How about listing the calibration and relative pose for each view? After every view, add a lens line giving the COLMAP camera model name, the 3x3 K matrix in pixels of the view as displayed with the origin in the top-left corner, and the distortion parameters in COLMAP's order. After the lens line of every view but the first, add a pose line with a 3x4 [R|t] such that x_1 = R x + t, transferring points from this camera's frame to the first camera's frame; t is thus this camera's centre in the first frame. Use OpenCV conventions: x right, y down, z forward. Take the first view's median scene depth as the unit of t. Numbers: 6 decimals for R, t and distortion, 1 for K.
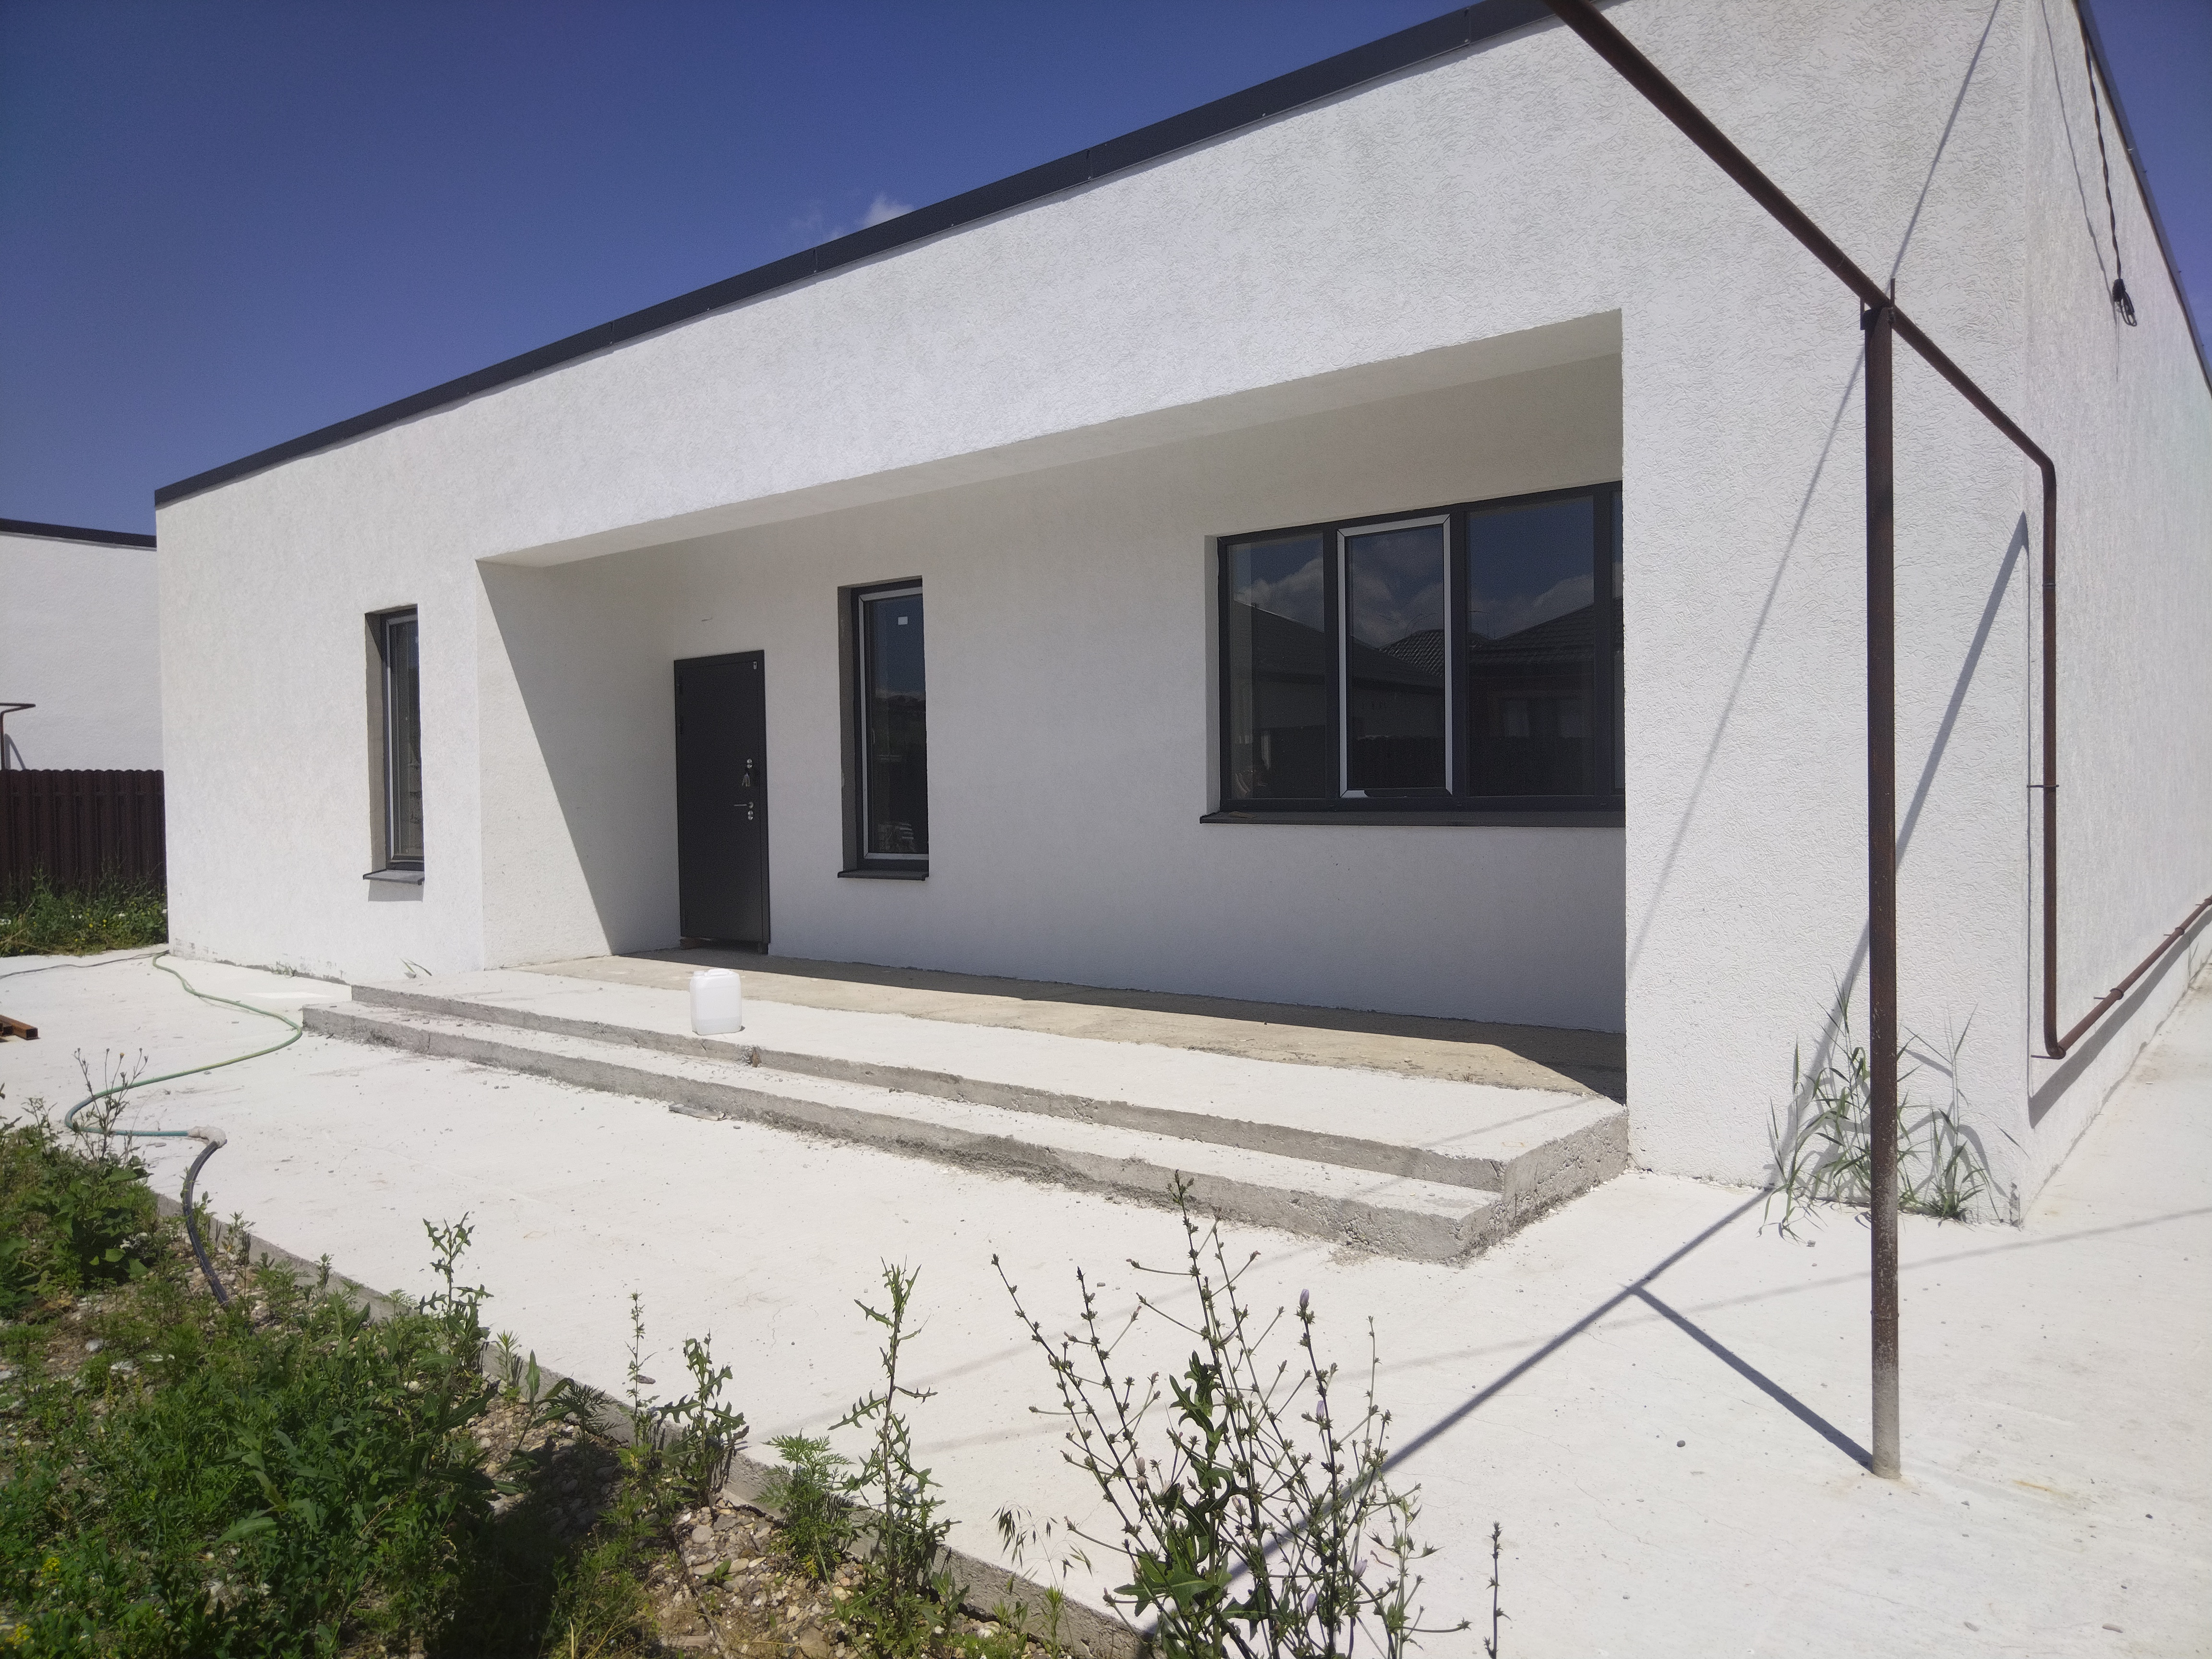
lens RADIAL K [[1521.4, 0, 1106.0], [0, 1521.4, 829.5], [0, 0, 1]] dist [-0.000362, 0.009502]
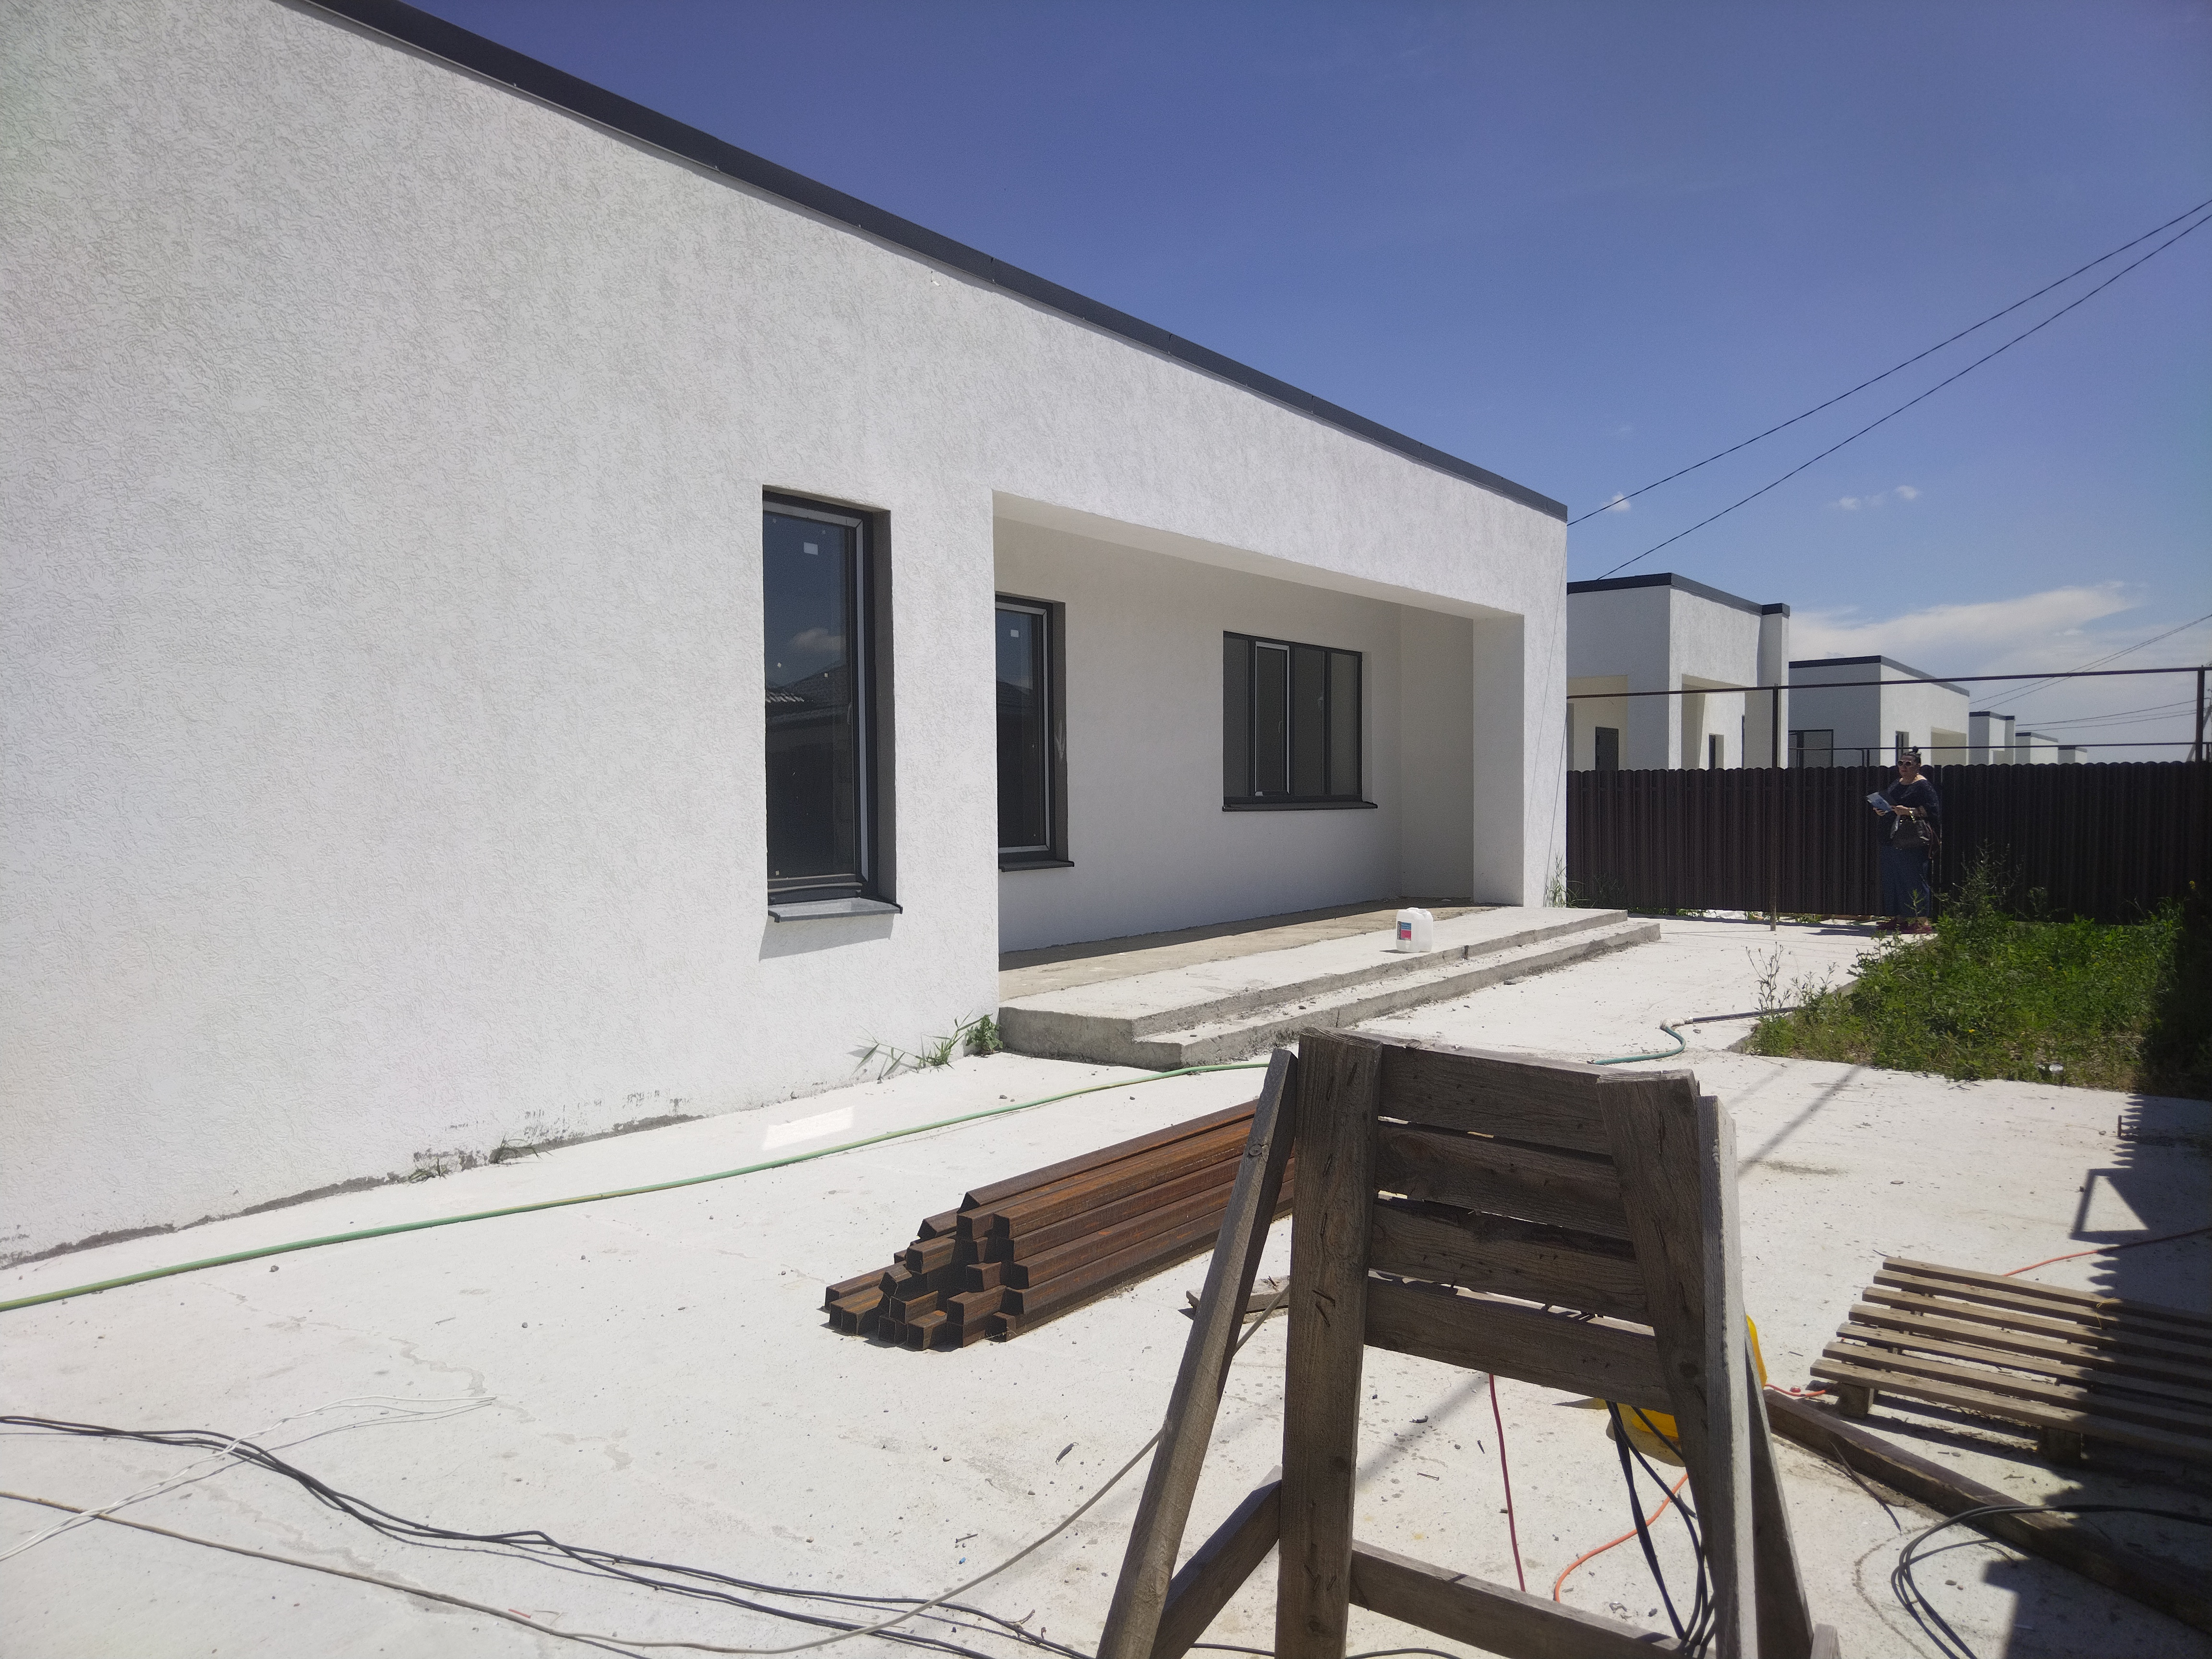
lens RADIAL K [[1521.4, 0, 1106.0], [0, 1521.4, 829.5], [0, 0, 1]] dist [-0.000362, 0.009502]
pose [[-0.063767, -0.013694, 0.997871, -1.223021], [0.031041, 0.999395, 0.015699, -0.011365], [-0.997482, 0.031976, -0.063303, 1.000876]]
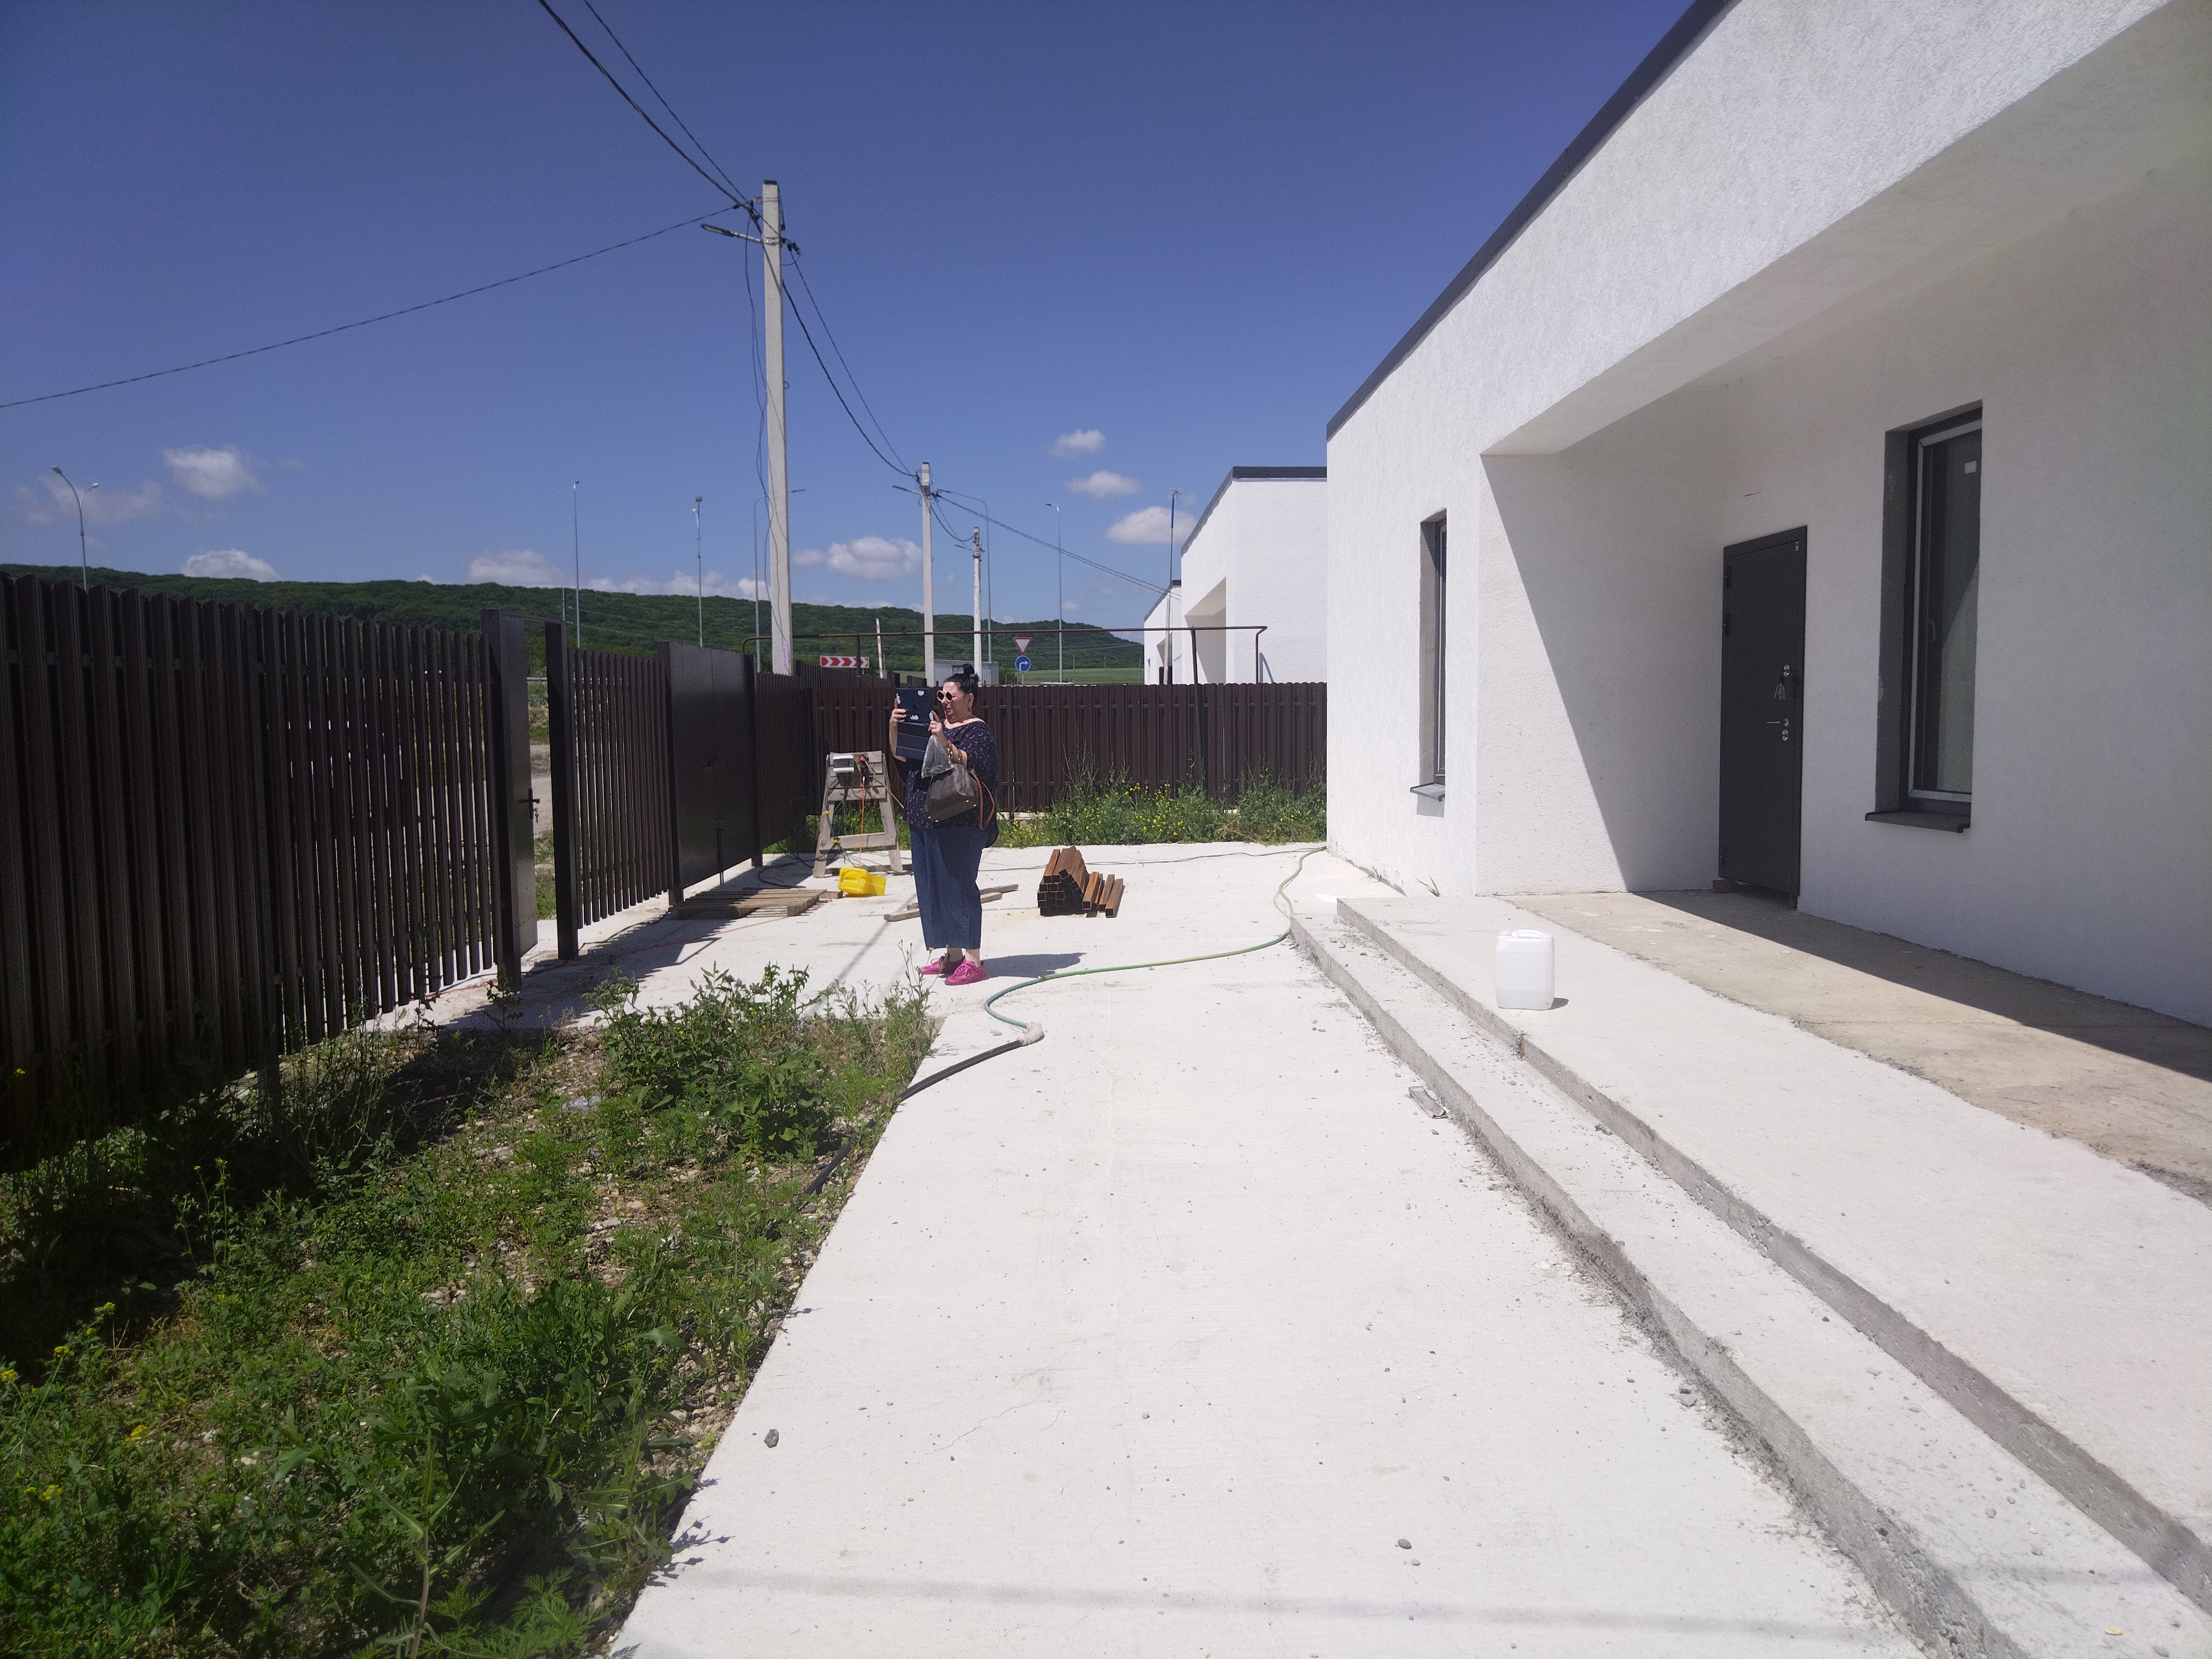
lens RADIAL K [[1521.4, 0, 1106.0], [0, 1521.4, 829.5], [0, 0, 1]] dist [-0.000362, 0.009502]
pose [[0.651279, 0.065726, -0.755987, 0.152226], [-0.017882, 0.997295, 0.071300, -0.011604], [0.758628, -0.032917, 0.650692, 0.219755]]
